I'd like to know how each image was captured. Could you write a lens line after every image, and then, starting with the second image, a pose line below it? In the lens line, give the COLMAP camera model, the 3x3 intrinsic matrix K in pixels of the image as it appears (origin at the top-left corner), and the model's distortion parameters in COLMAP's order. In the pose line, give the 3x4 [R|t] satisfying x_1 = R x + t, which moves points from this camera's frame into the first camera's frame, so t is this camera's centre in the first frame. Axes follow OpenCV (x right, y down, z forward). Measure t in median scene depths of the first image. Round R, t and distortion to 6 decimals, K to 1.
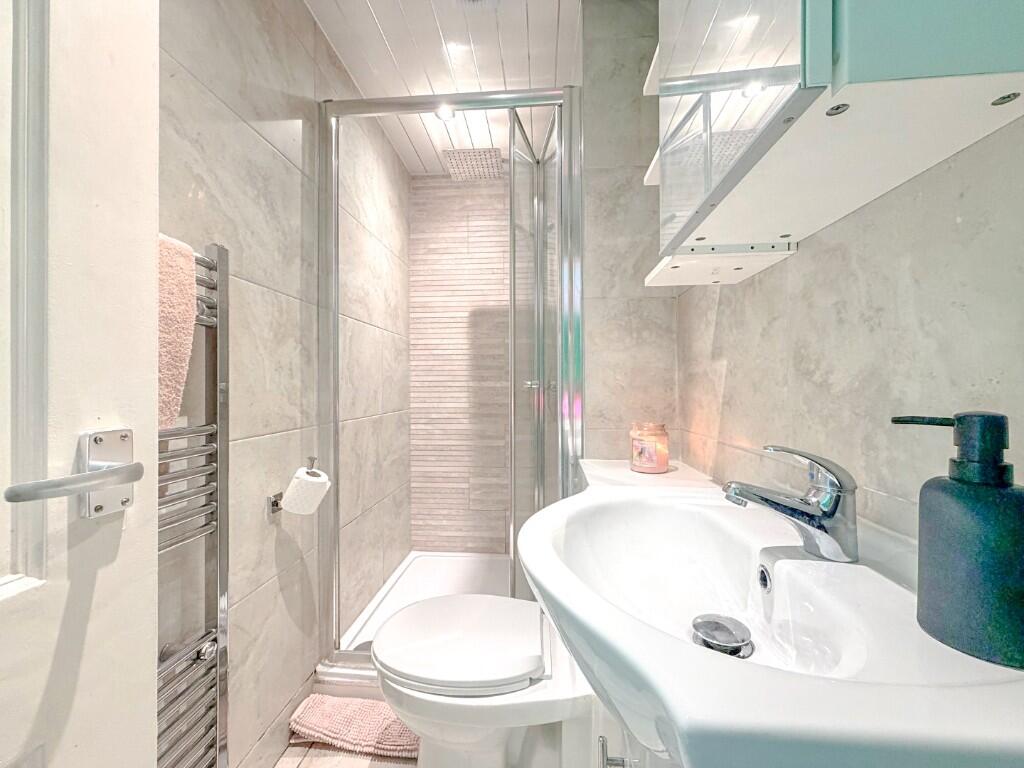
lens RADIAL K [[407.8, 0, 508.3], [0, 407.8, 385.1], [0, 0, 1]] dist [0.000162, -0.000100]
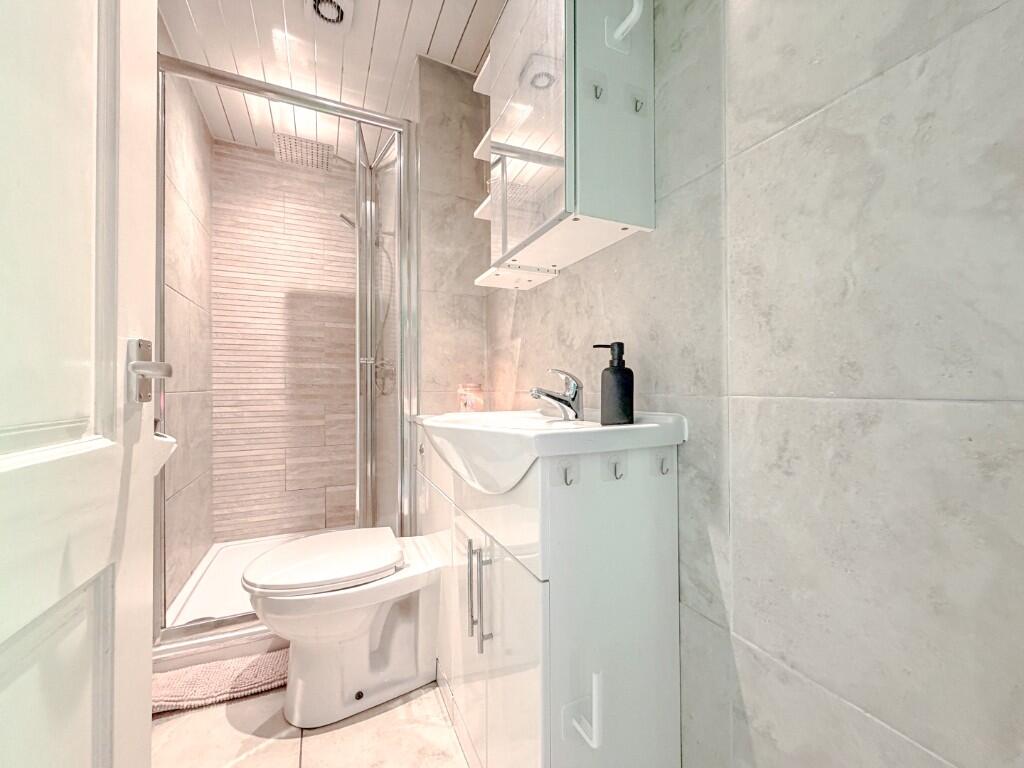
lens RADIAL K [[407.8, 0, 508.3], [0, 407.8, 385.1], [0, 0, 1]] dist [0.000162, -0.000100]
pose [[0.871328, 0.001016, 0.490700, -0.129181], [-0.000003, 0.999998, -0.002064, 0.056711], [-0.490701, 0.001797, 0.871326, -0.161083]]
